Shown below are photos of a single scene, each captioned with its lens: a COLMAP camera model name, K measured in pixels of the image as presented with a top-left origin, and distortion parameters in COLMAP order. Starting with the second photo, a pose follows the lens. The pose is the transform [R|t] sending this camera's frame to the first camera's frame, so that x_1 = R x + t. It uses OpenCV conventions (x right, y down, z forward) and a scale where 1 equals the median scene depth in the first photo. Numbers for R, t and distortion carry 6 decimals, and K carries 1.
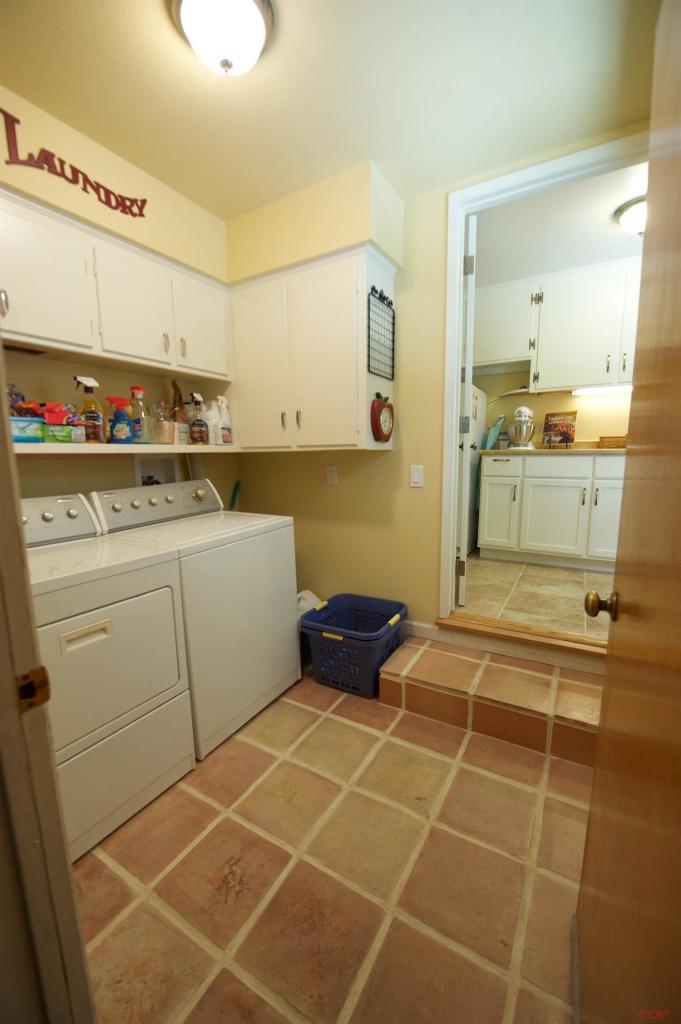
lens RADIAL K [[410.1, 0, 350.3], [0, 410.1, 516.7], [0, 0, 1]] dist [-0.002536, -0.006669]
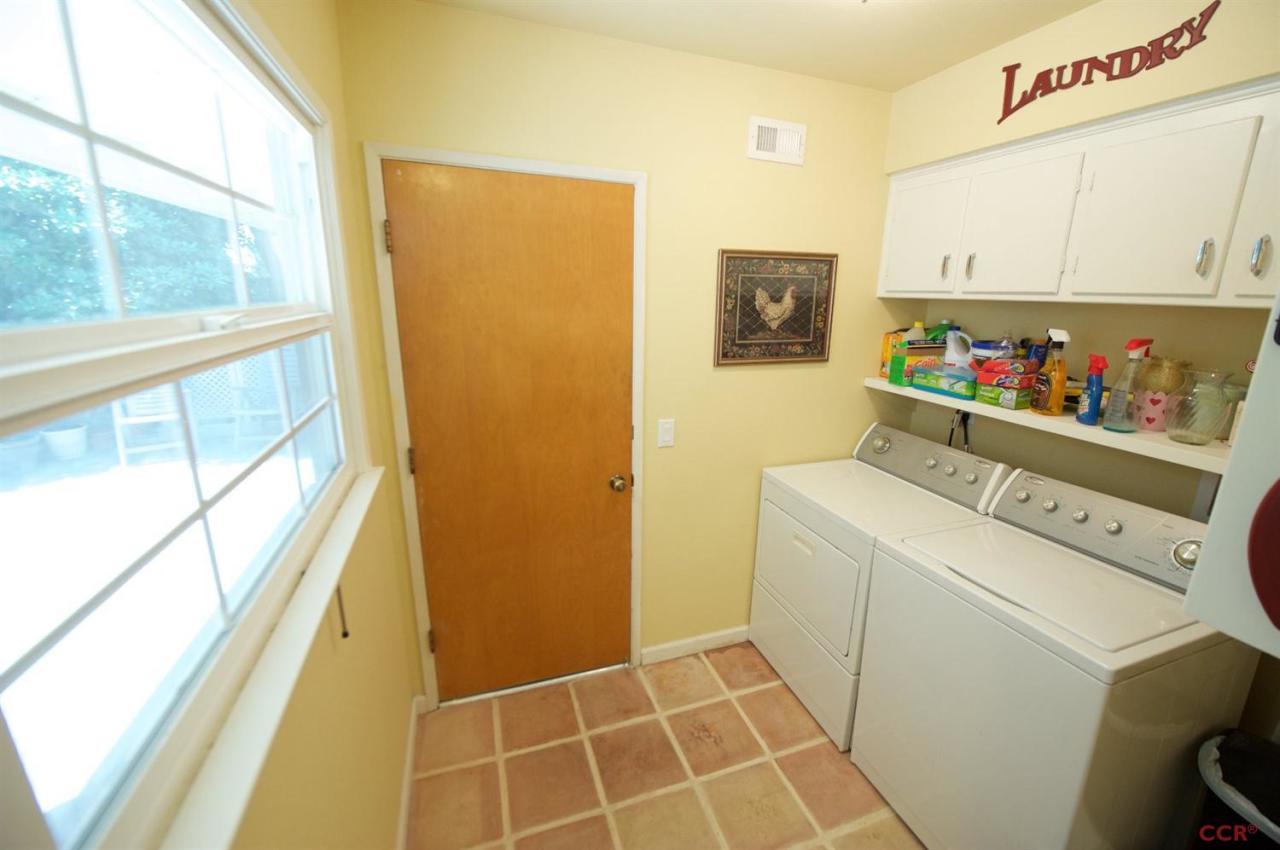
lens RADIAL K [[512.6, 0, 642.0], [0, 512.6, 419.2], [0, 0, 1]] dist [-0.002536, -0.006669]
pose [[-0.658768, 0.188055, -0.728464, 0.714031], [-0.118785, 0.930114, 0.347531, -0.509707], [0.742910, 0.315473, -0.590391, 1.248425]]
